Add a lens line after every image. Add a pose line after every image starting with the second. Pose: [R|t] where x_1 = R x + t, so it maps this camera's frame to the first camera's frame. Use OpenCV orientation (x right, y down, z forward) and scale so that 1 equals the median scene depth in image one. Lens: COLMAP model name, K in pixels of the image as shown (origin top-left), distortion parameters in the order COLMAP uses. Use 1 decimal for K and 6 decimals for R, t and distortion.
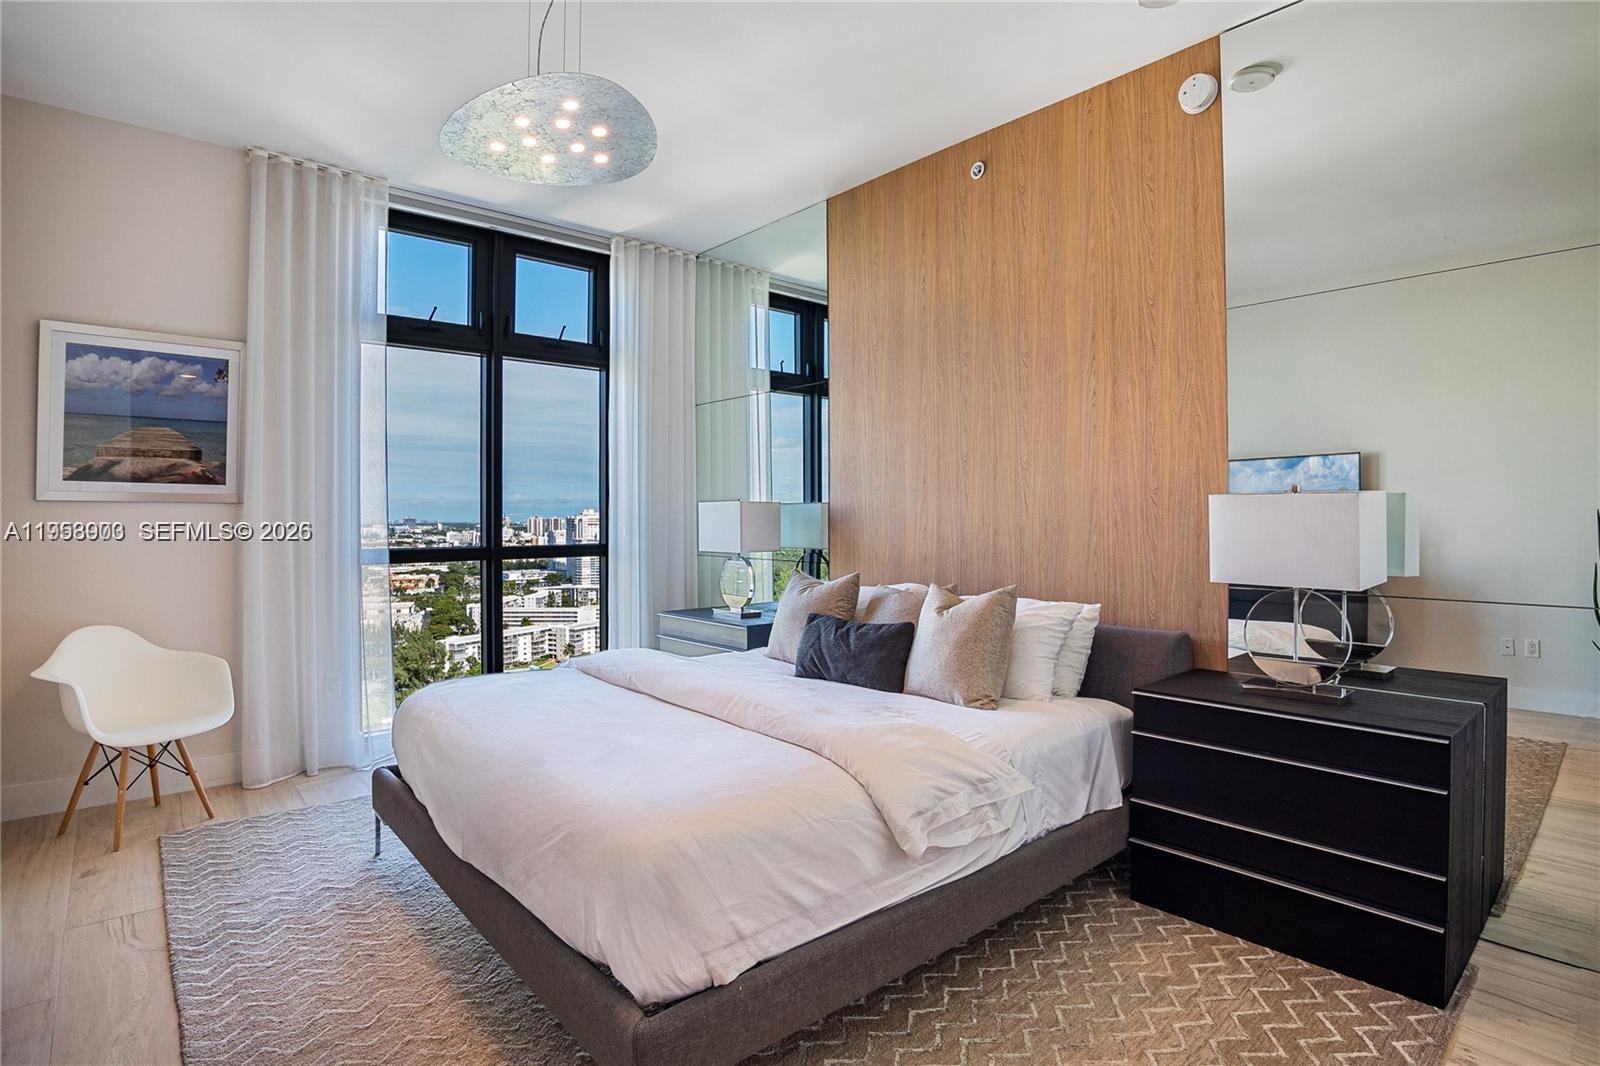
lens RADIAL K [[842.3, 0, 797.9], [0, 842.3, 514.4], [0, 0, 1]] dist [-0.031913, -0.000471]
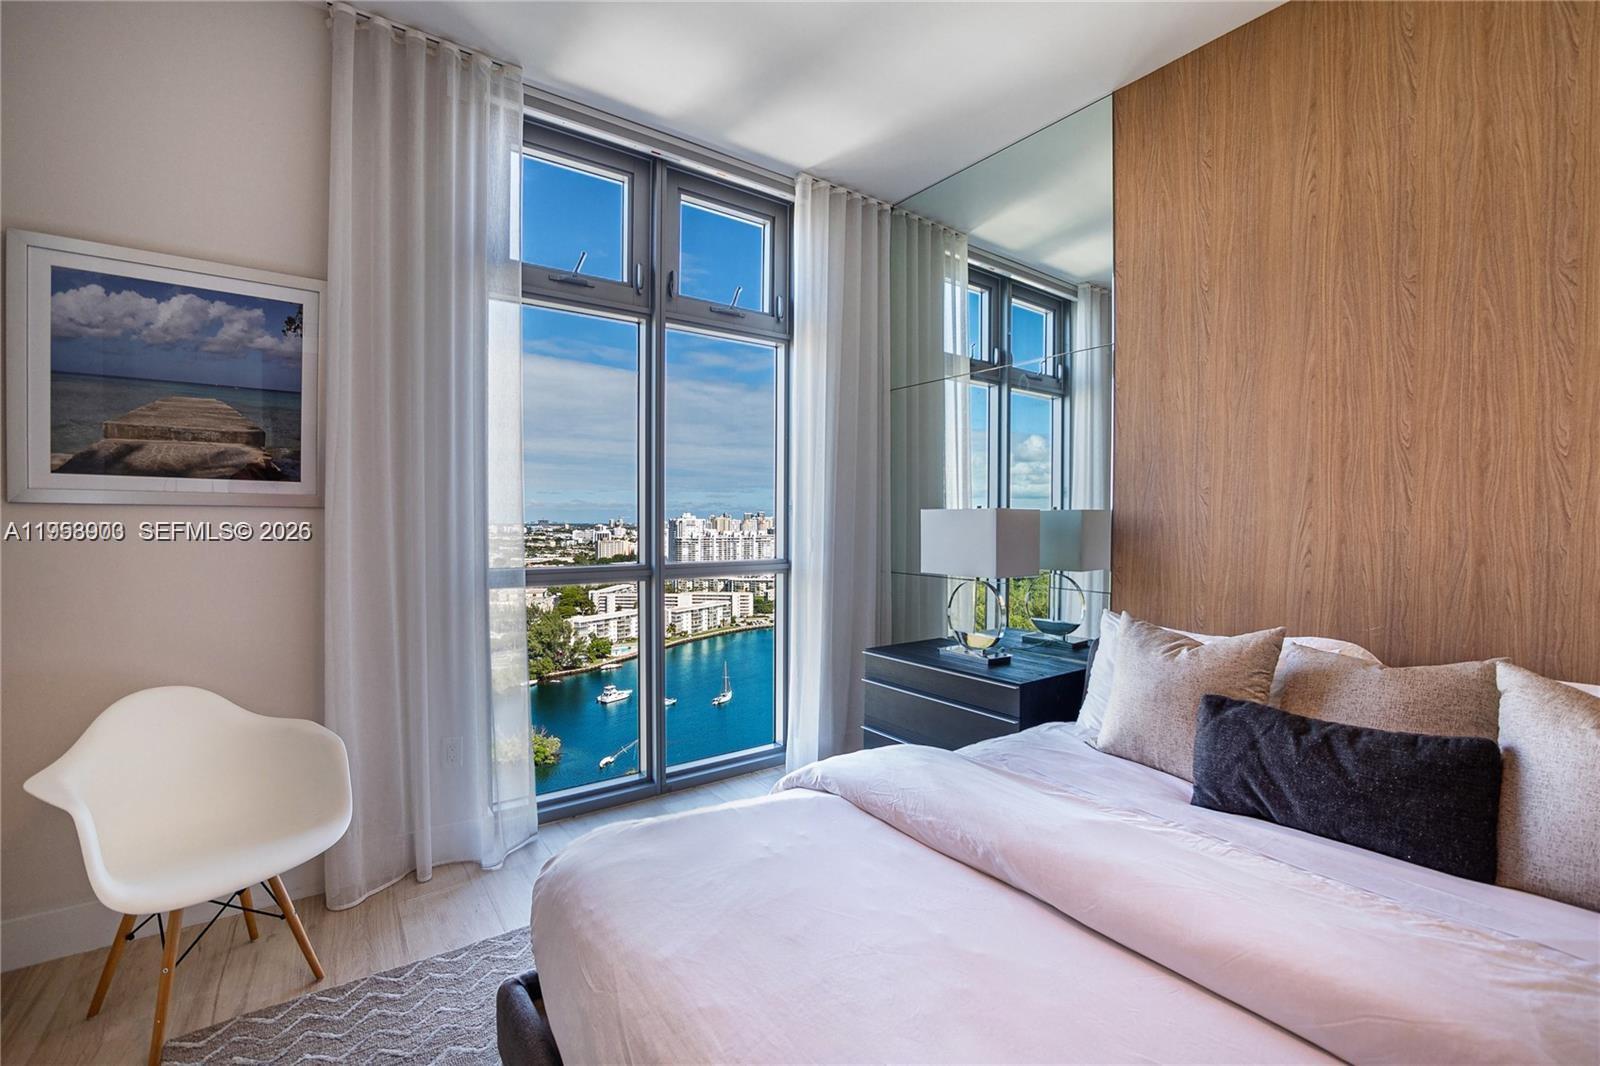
lens RADIAL K [[680.1, 0, 800.0], [0, 680.1, 533.0], [0, 0, 1]] dist [-0.019013, 0.000243]
pose [[0.997415, 0.007587, -0.071460, -0.215568], [-0.005976, 0.999724, 0.022737, -0.007105], [0.071613, -0.022251, 0.997184, 0.442648]]
